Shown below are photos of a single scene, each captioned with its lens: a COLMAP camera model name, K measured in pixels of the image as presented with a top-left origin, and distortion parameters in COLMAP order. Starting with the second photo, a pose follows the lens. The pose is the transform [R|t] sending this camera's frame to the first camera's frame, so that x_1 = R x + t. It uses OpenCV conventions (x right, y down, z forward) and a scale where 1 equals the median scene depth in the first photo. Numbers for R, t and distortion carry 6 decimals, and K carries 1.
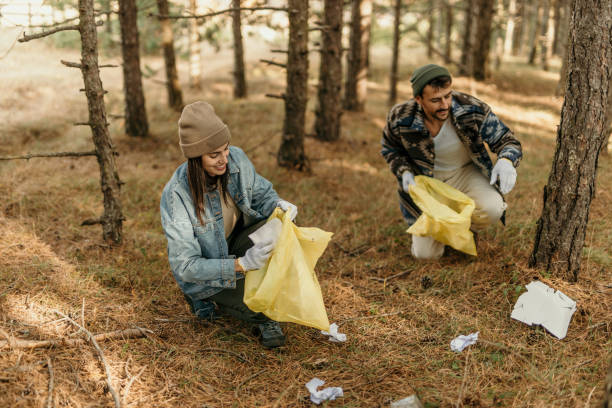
lens RADIAL K [[769.9, 0, 306.0], [0, 769.9, 204.0], [0, 0, 1]] dist [0.009034, -0.003002]
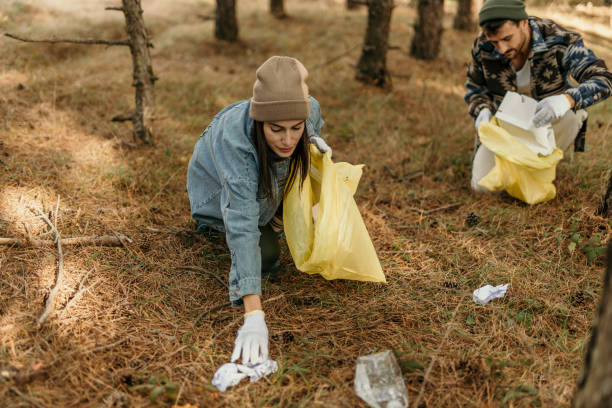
lens RADIAL K [[790.7, 0, 306.2], [0, 790.7, 193.7], [0, 0, 1]] dist [0.006090, 0.008689]
pose [[0.985044, 0.098179, -0.141598, 0.082300], [-0.085979, 0.992236, 0.089860, 0.008678], [0.149321, -0.076342, 0.985837, 0.093520]]
